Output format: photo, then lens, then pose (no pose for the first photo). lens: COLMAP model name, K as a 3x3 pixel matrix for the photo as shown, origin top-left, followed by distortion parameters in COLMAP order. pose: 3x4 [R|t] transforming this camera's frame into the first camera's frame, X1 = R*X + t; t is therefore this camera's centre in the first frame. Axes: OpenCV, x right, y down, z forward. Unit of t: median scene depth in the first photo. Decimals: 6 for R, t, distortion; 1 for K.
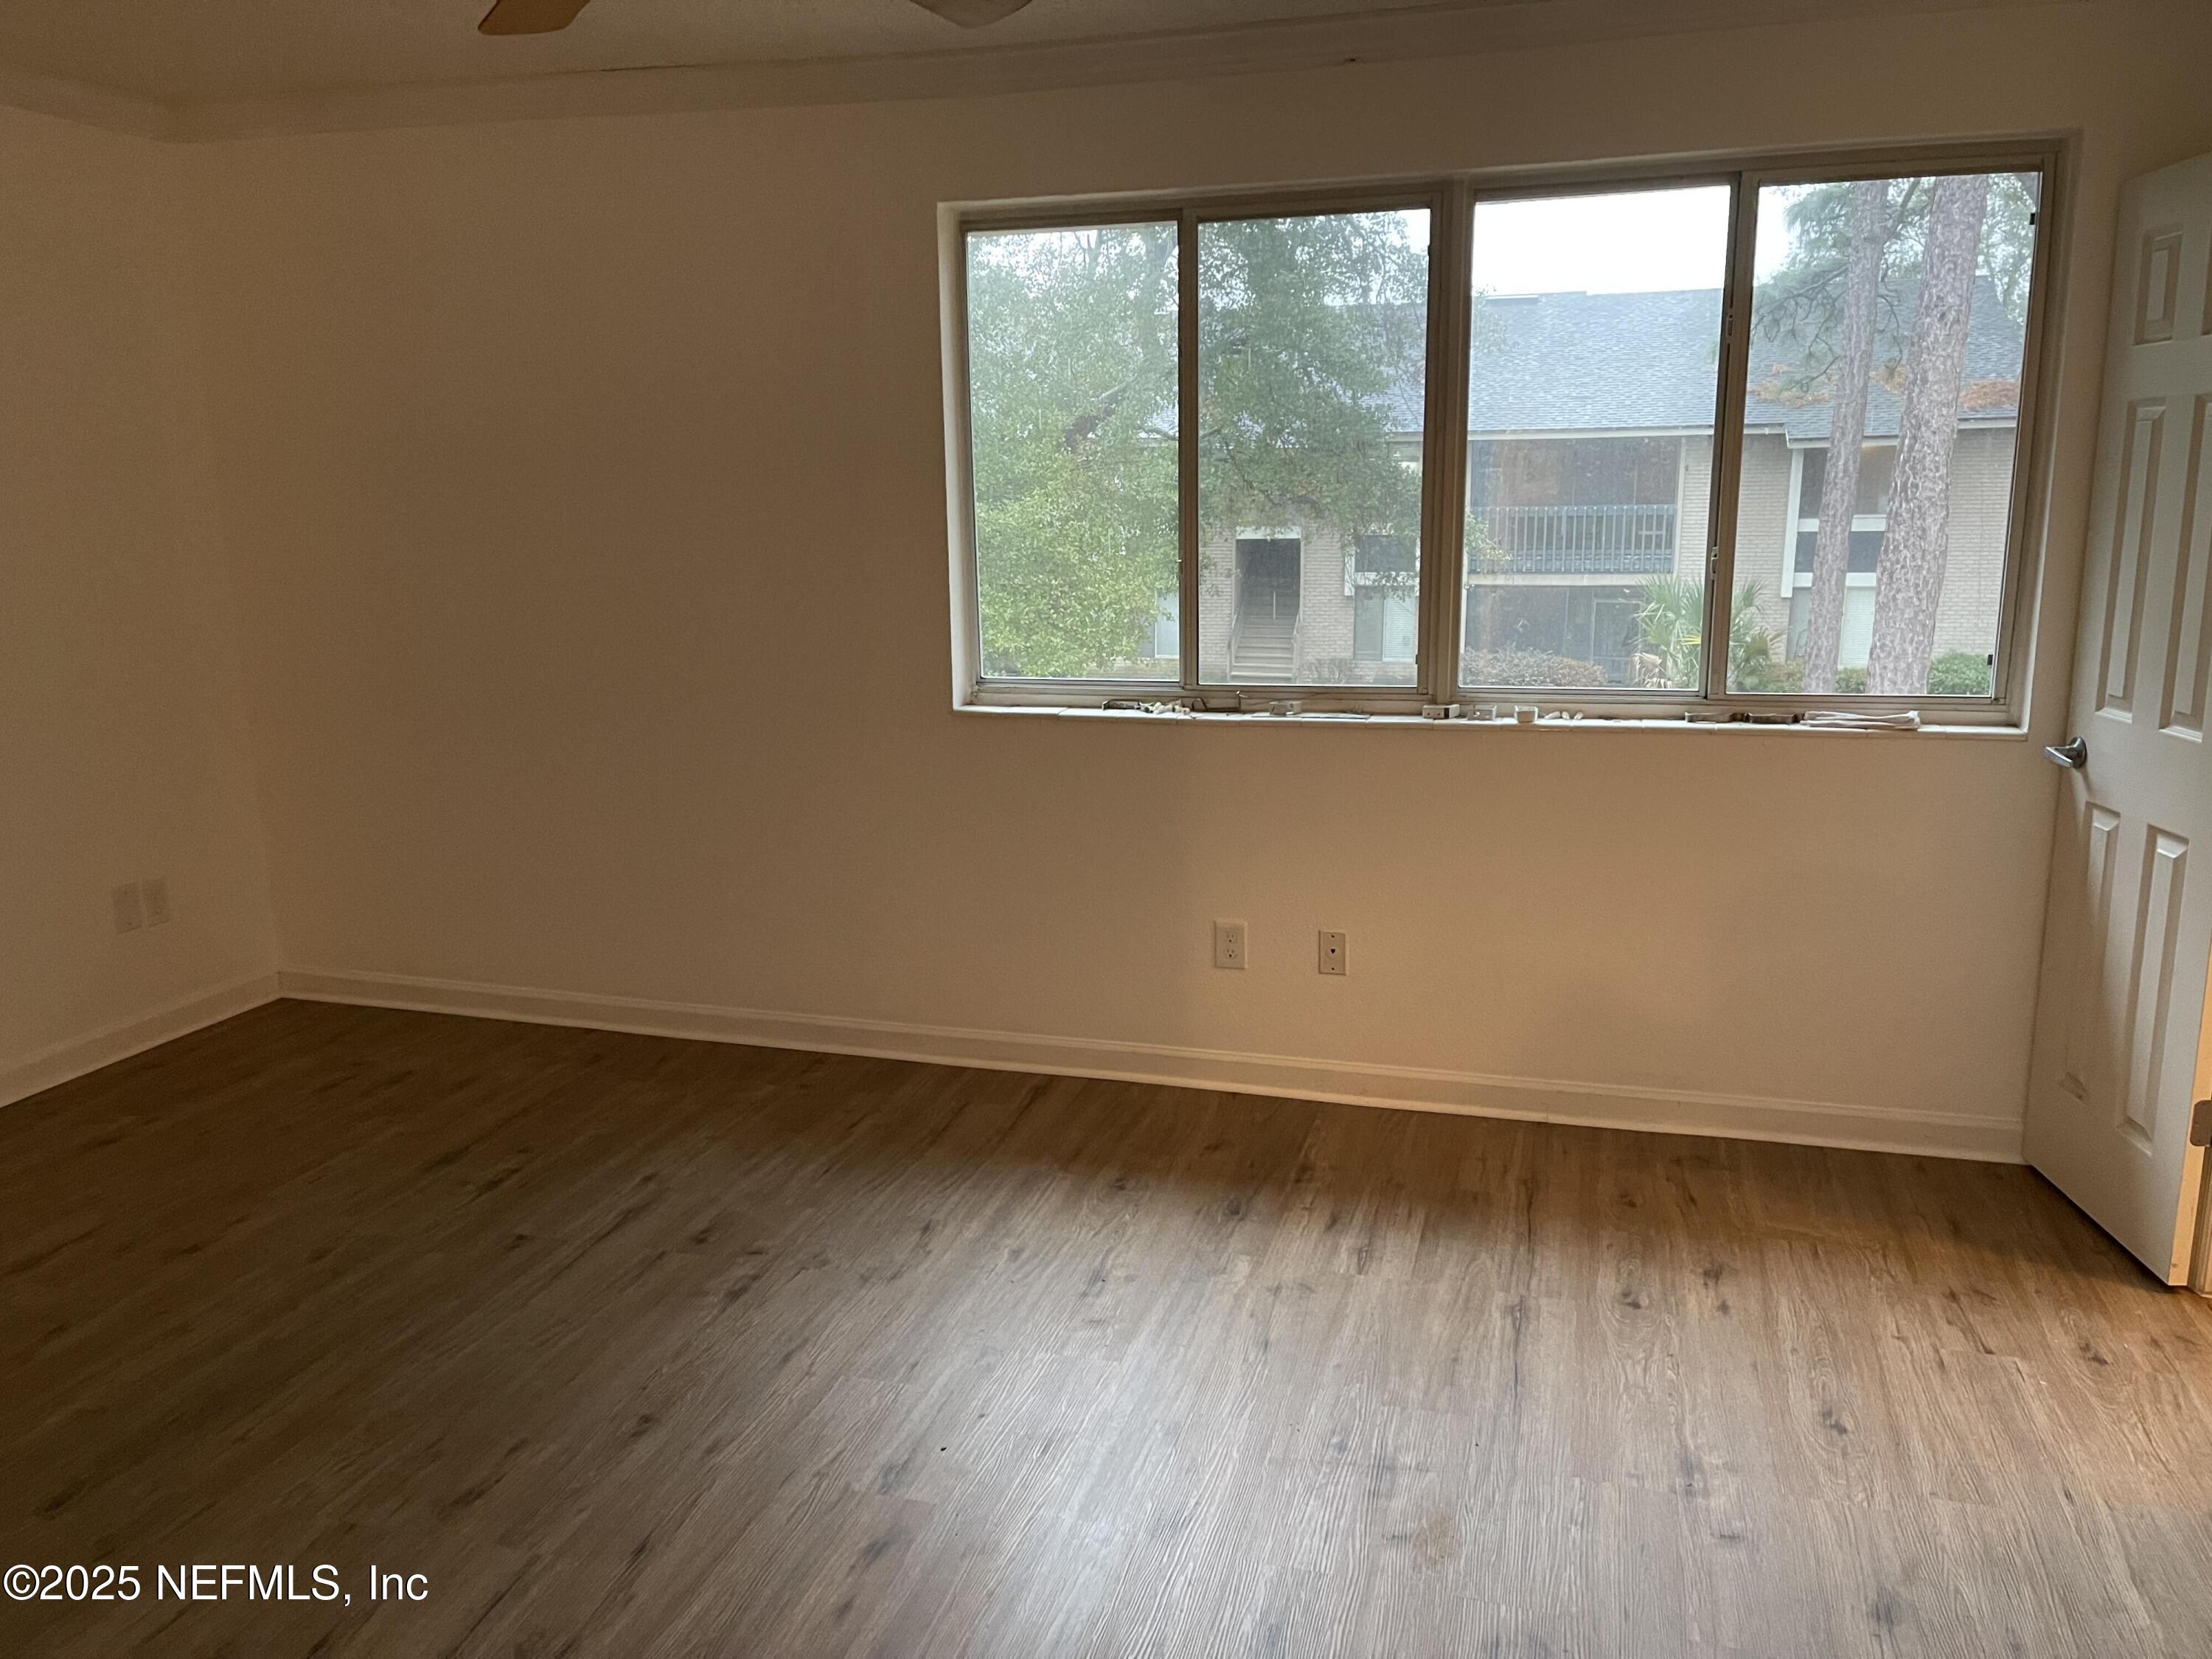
lens RADIAL K [[1634.6, 0, 1106.0], [0, 1634.6, 829.5], [0, 0, 1]] dist [0.007958, -0.007275]
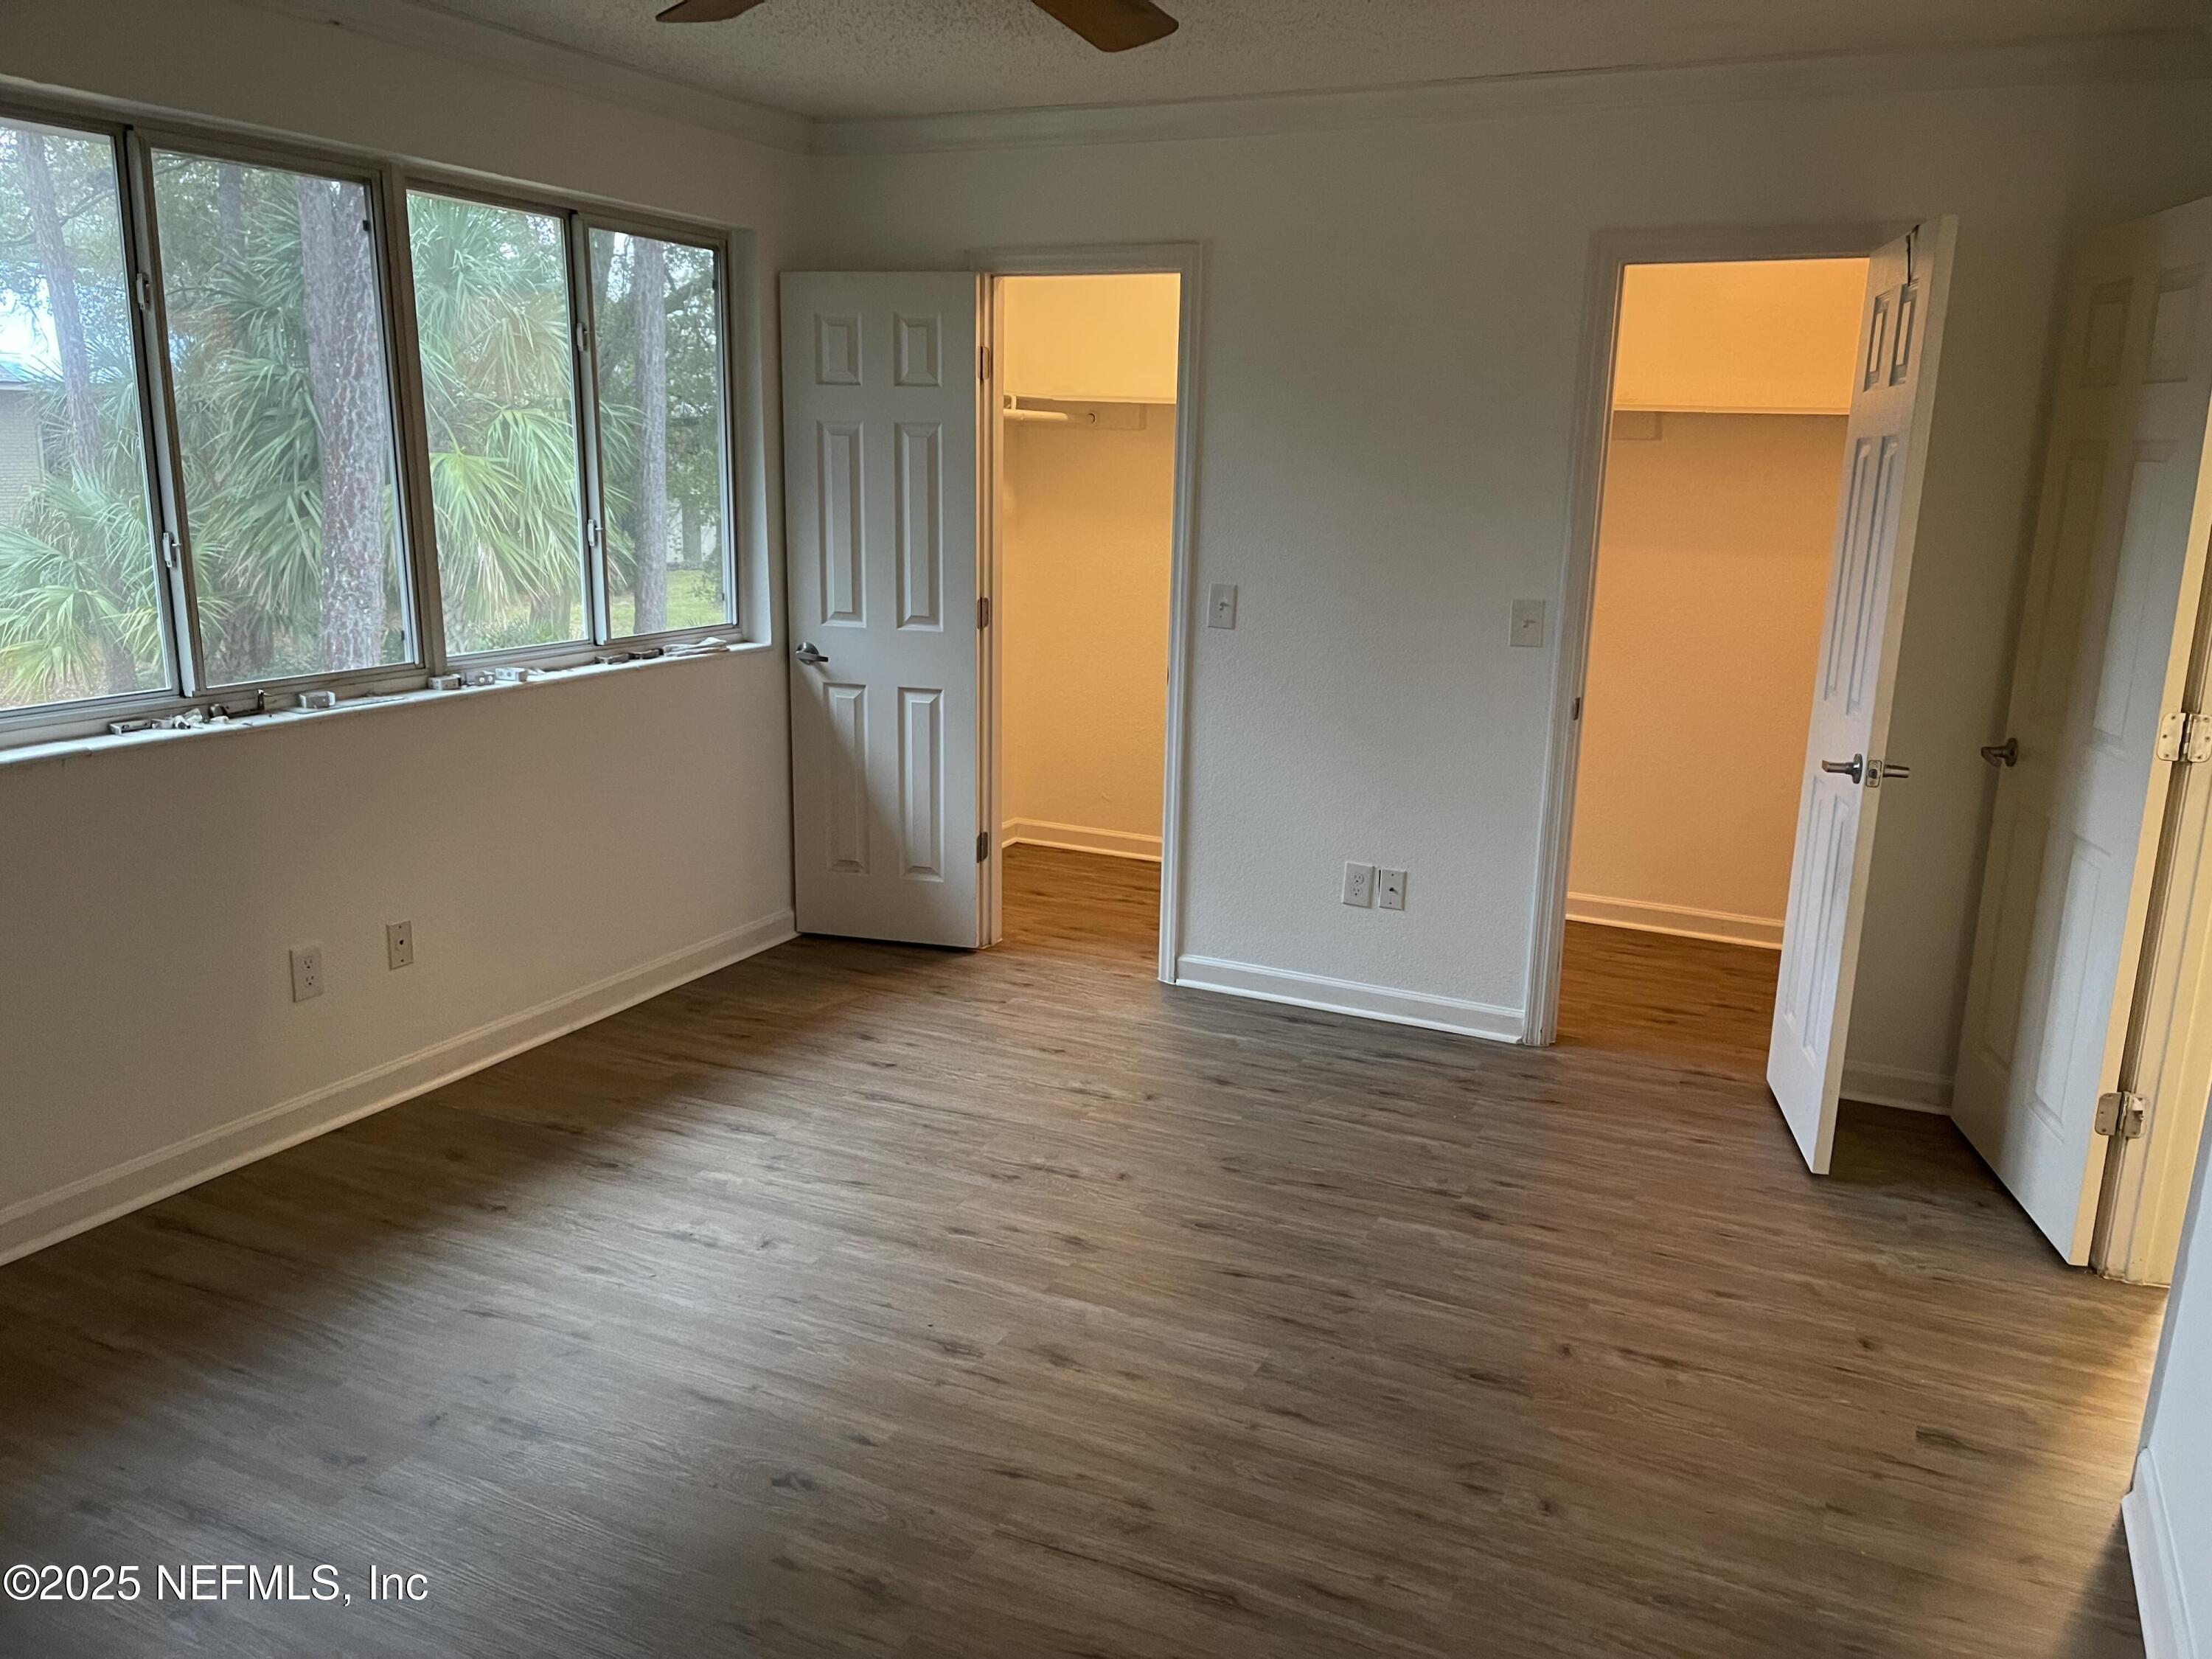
lens RADIAL K [[1634.6, 0, 1106.0], [0, 1634.6, 829.5], [0, 0, 1]] dist [0.007958, -0.007275]
pose [[0.143324, -0.198119, 0.969643, -0.872233], [0.170631, 0.970033, 0.172977, -0.103828], [-0.974855, 0.140659, 0.172834, 0.497656]]
